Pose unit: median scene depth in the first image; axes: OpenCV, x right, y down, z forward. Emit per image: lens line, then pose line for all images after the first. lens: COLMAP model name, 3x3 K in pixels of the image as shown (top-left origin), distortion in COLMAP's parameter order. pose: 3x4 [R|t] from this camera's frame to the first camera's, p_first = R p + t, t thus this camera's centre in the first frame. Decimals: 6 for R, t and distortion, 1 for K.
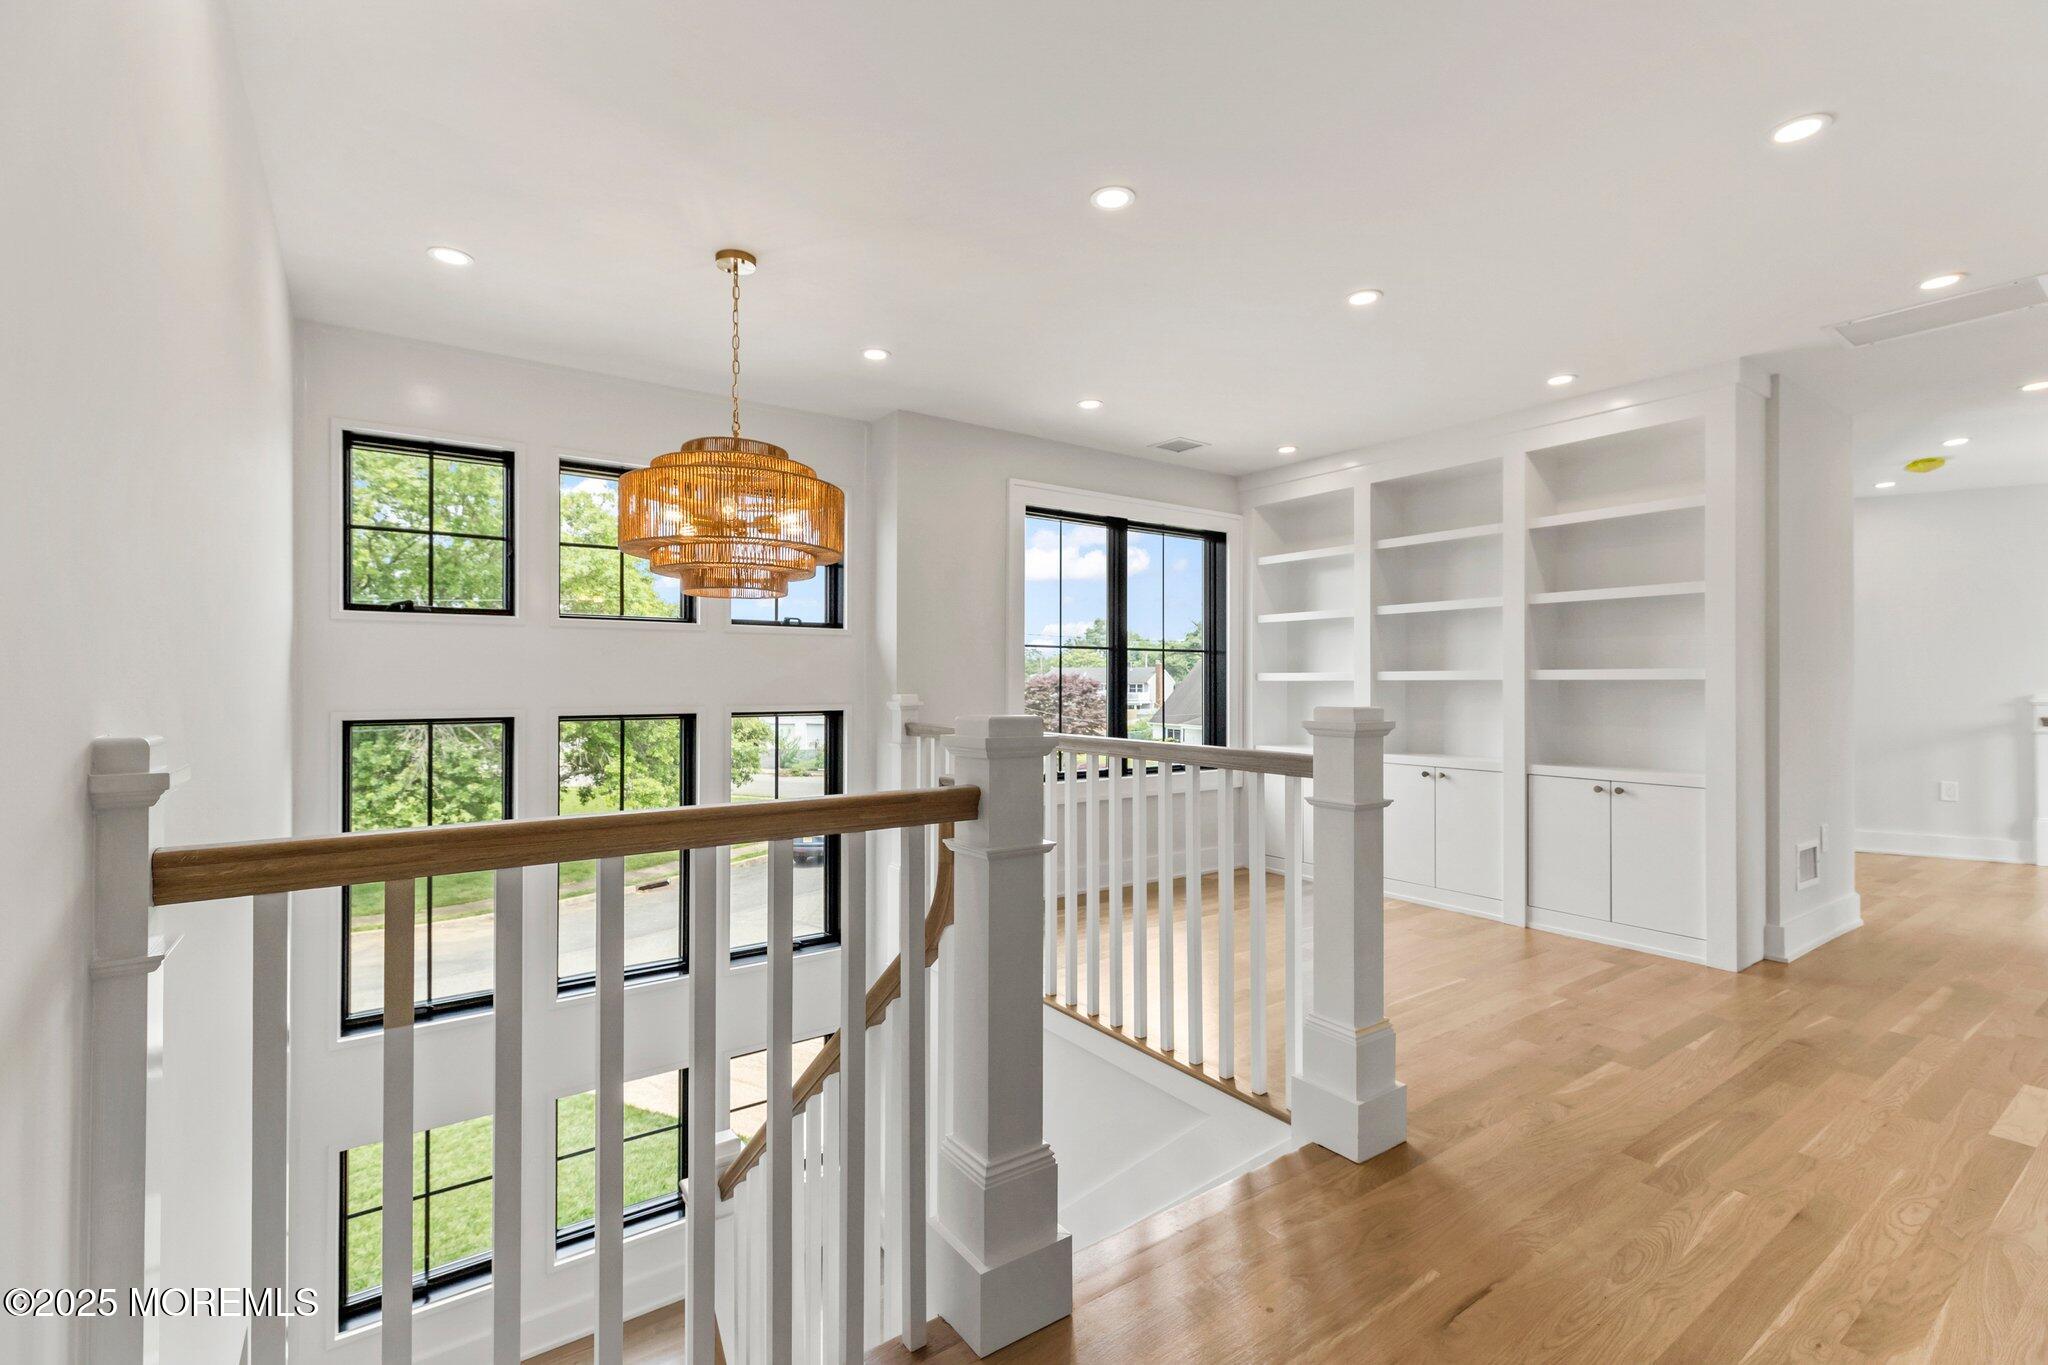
lens RADIAL K [[919.1, 0, 1022.4], [0, 919.1, 695.0], [0, 0, 1]] dist [0.000701, 0.000259]
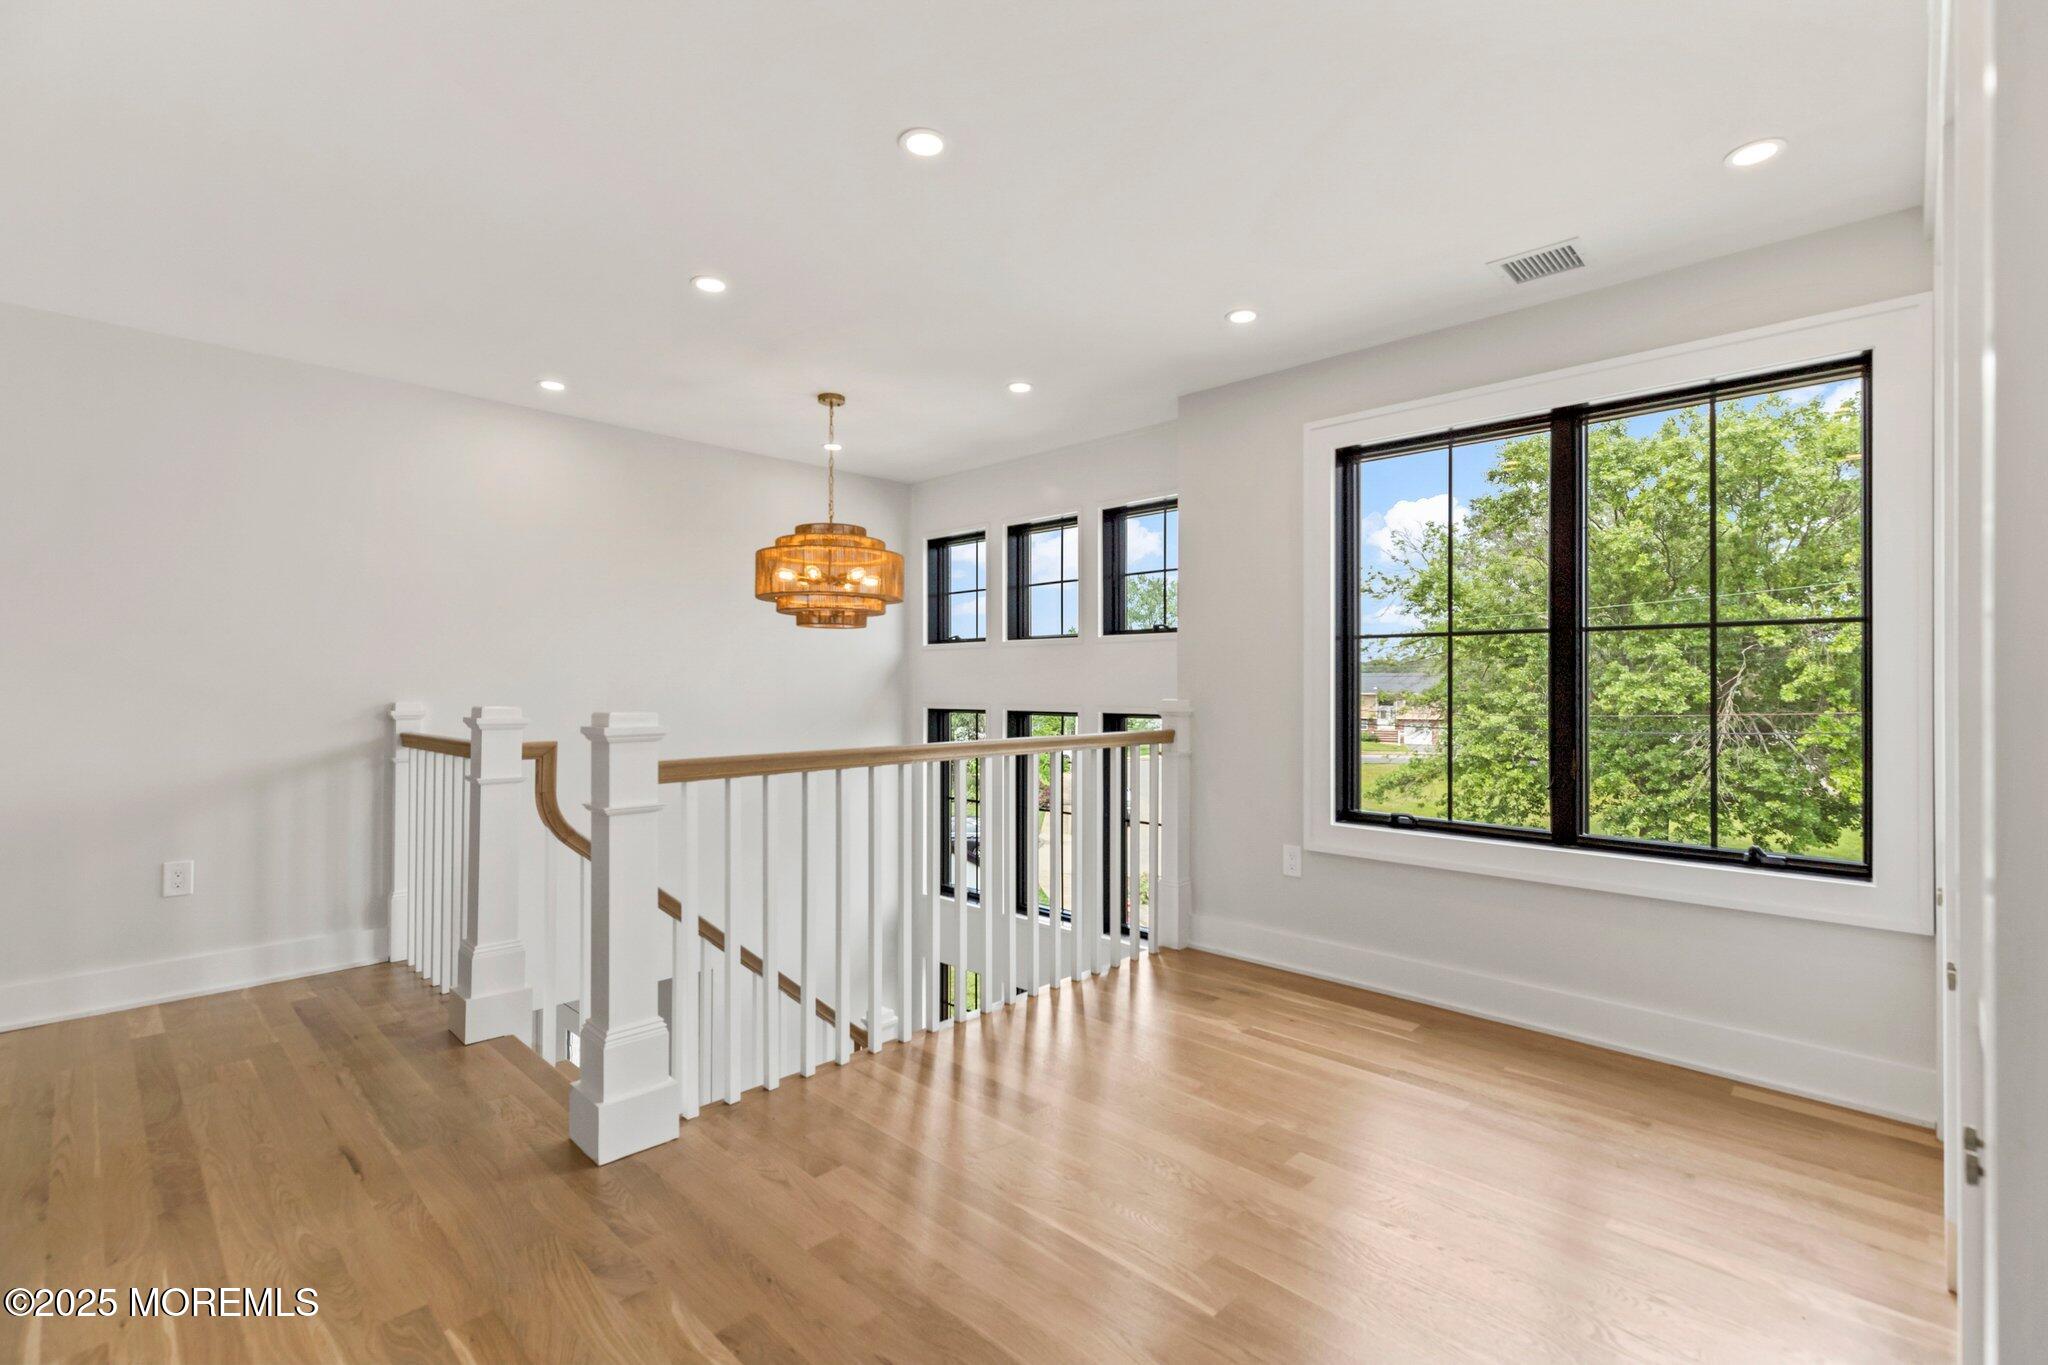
lens RADIAL K [[919.1, 0, 1022.4], [0, 919.1, 695.0], [0, 0, 1]] dist [0.000701, 0.000259]
pose [[0.171926, 0.008509, -0.985073, 0.629362], [-0.012384, 0.999902, 0.006476, -0.008463], [0.985032, 0.011086, 0.172015, 0.554186]]
